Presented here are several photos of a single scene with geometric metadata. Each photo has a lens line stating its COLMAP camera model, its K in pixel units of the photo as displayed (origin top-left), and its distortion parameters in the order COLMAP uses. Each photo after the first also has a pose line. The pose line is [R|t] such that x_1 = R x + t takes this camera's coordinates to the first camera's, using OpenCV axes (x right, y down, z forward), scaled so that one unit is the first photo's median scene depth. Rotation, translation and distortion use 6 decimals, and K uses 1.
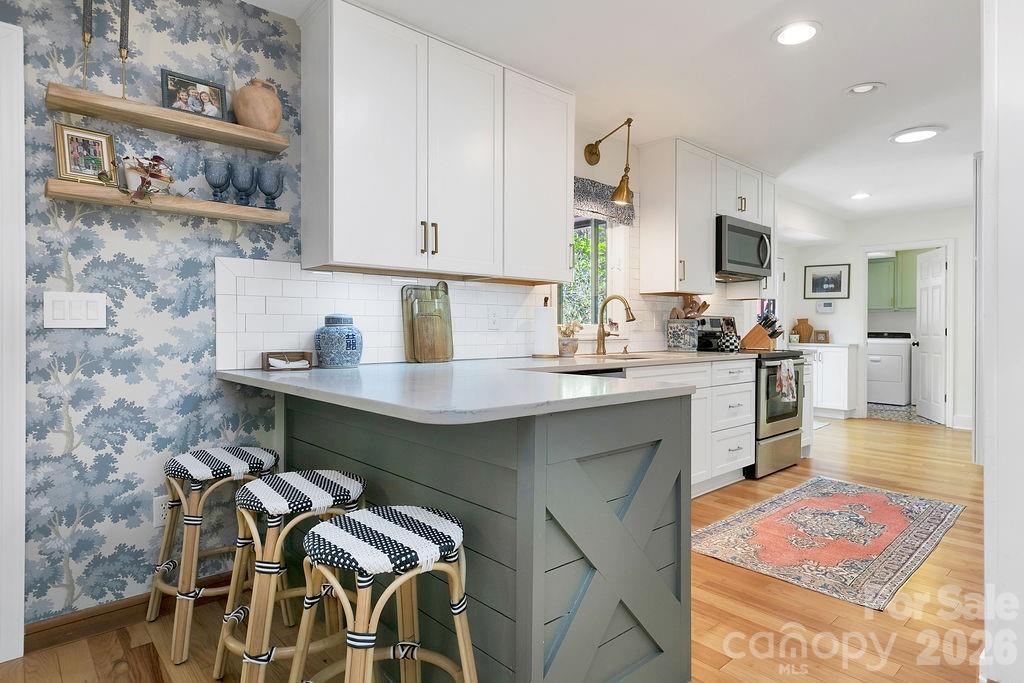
lens RADIAL K [[573.2, 0, 519.5], [0, 573.2, 331.3], [0, 0, 1]] dist [0.006667, -0.001578]
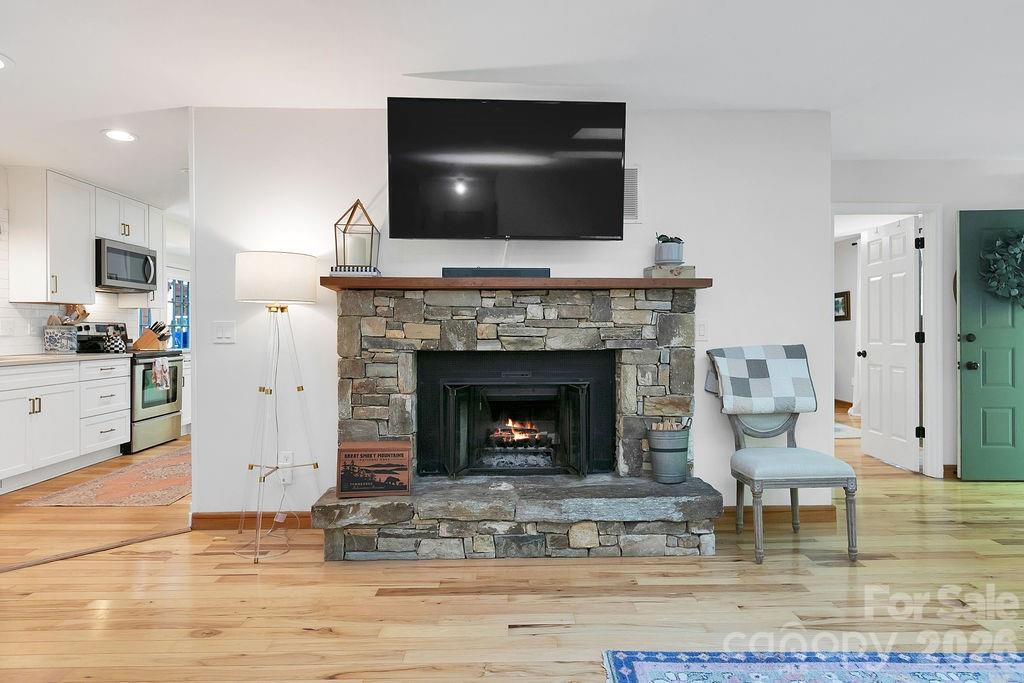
lens RADIAL K [[573.2, 0, 517.4], [0, 573.2, 333.1], [0, 0, 1]] dist [0.006667, -0.001578]
pose [[0.662890, -0.003899, 0.748707, 0.032683], [0.002559, 0.999992, 0.002942, -0.007687], [-0.748713, -0.000035, 0.662895, -0.497300]]
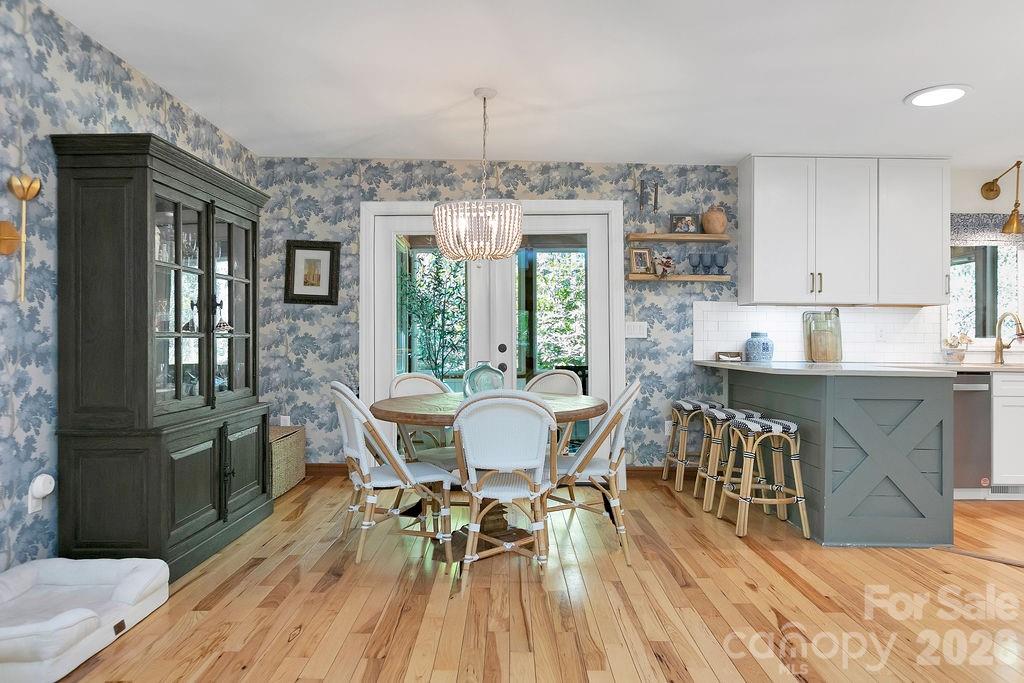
lens RADIAL K [[646.8, 0, 513.5], [0, 646.8, 326.3], [0, 0, 1]] dist [0.003333, -0.004817]
pose [[0.741052, -0.008993, -0.671387, 0.289286], [-0.012653, 0.999546, -0.027355, 0.012583], [0.671328, 0.028767, 0.740602, -0.608657]]
